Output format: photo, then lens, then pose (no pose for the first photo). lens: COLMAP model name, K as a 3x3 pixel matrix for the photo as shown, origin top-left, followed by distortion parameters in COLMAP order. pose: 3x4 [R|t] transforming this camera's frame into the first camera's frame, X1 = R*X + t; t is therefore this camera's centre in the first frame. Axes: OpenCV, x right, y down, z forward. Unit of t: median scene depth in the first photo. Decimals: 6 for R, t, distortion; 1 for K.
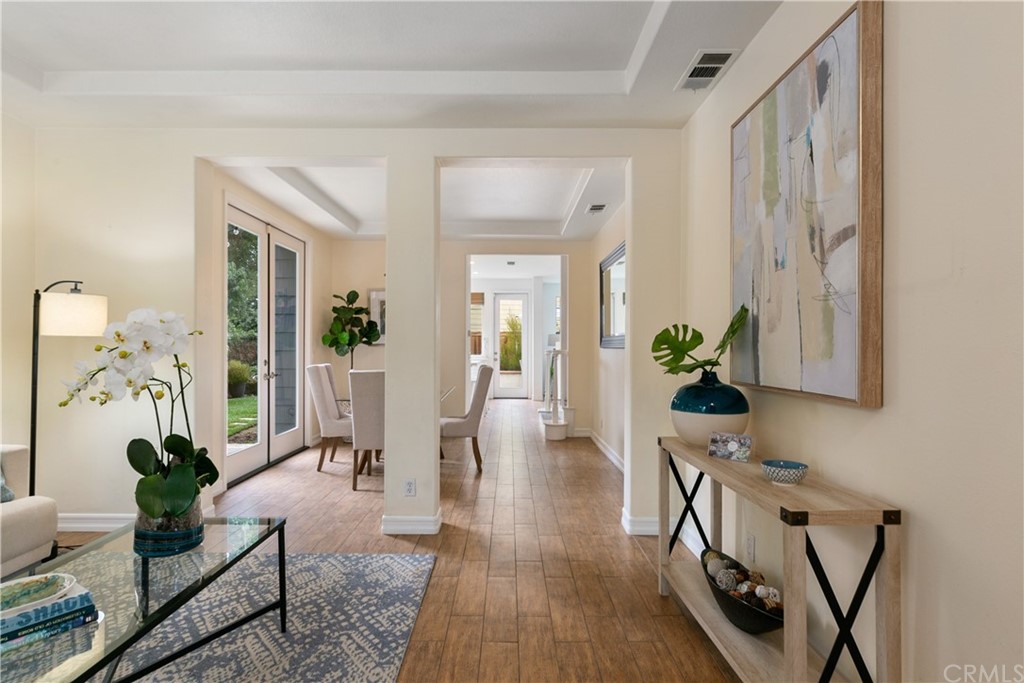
lens RADIAL K [[485.4, 0, 514.0], [0, 485.4, 338.0], [0, 0, 1]] dist [0.001048, 0.000455]
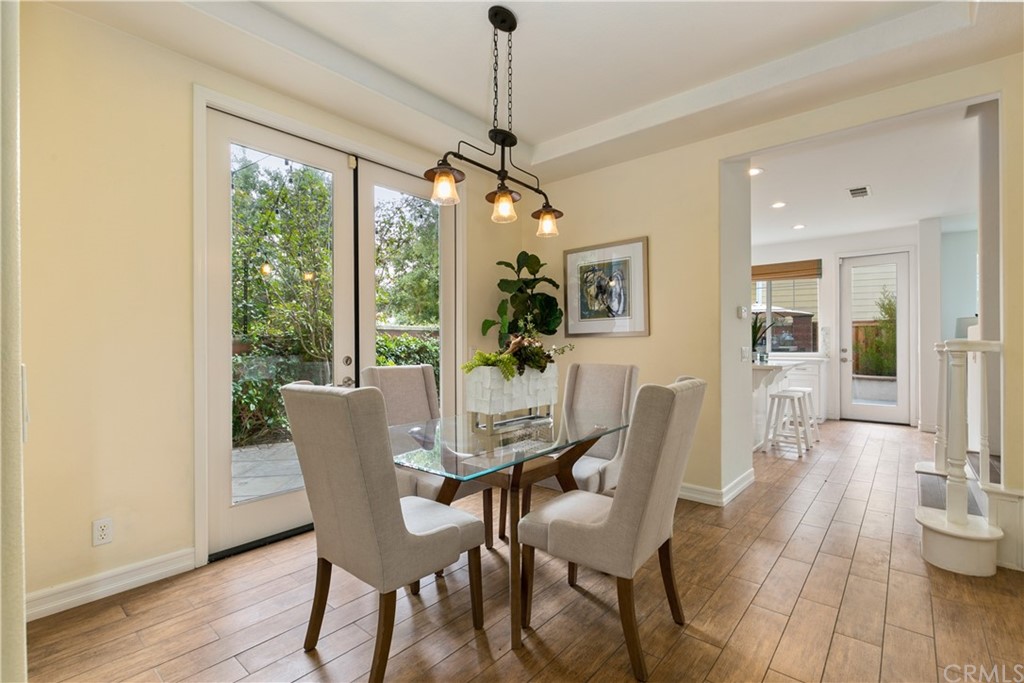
lens RADIAL K [[463.8, 0, 508.5], [0, 463.8, 344.2], [0, 0, 1]] dist [-0.001728, -0.000012]
pose [[0.757270, -0.008985, -0.653040, 0.028088], [0.019273, 0.999777, 0.008592, 0.009863], [0.652818, -0.019092, 0.757275, 0.244375]]
